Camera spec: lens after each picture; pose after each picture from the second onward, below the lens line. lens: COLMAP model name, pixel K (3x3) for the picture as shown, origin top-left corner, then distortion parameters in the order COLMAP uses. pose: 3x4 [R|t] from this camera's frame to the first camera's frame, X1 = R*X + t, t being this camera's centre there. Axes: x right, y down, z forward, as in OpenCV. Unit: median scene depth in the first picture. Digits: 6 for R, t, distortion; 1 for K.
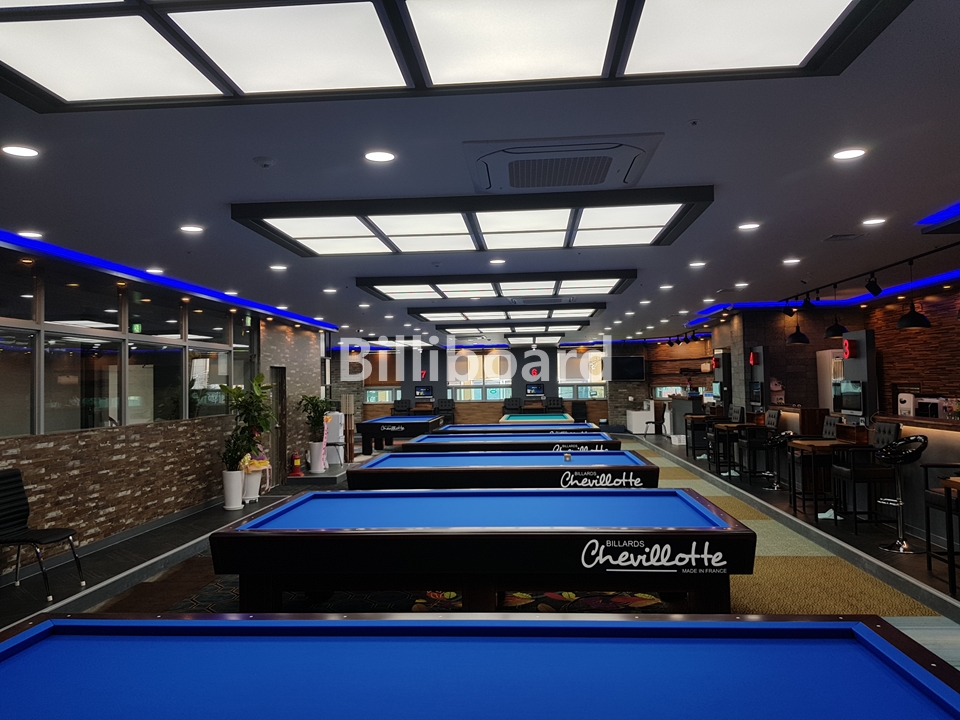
lens RADIAL K [[731.8, 0, 483.2], [0, 731.8, 356.1], [0, 0, 1]] dist [0.022758, -0.065269]
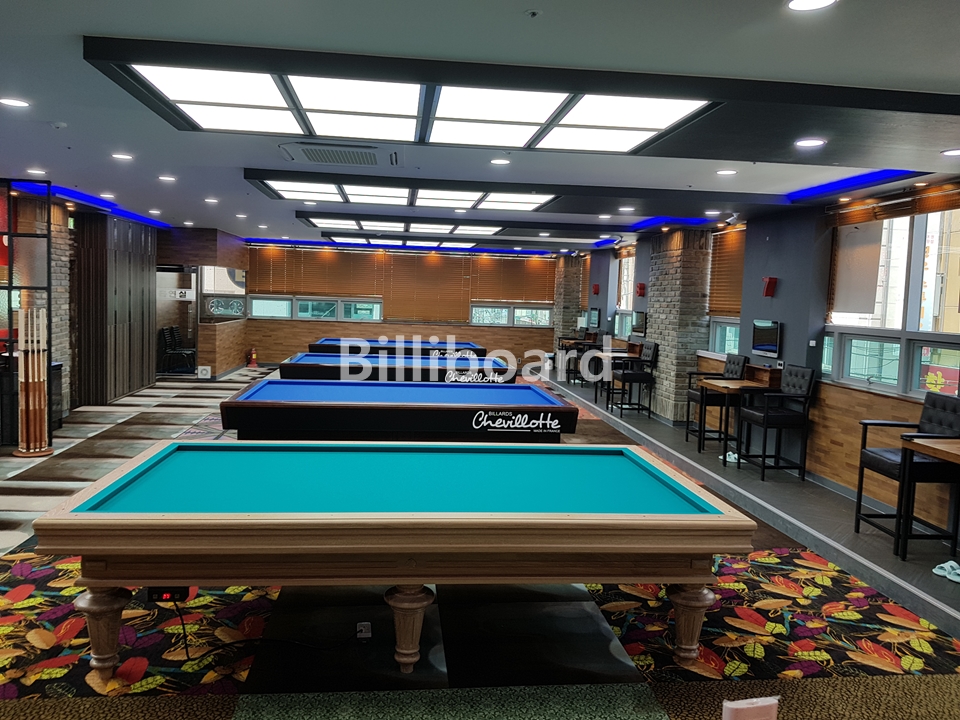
lens RADIAL K [[731.8, 0, 476.9], [0, 731.8, 362.8], [0, 0, 1]] dist [0.022758, -0.065269]
pose [[0.979437, 0.032108, 0.199178, -0.067846], [-0.056759, 0.991232, 0.119318, -0.006104], [-0.193601, -0.128170, 0.972672, 0.144973]]
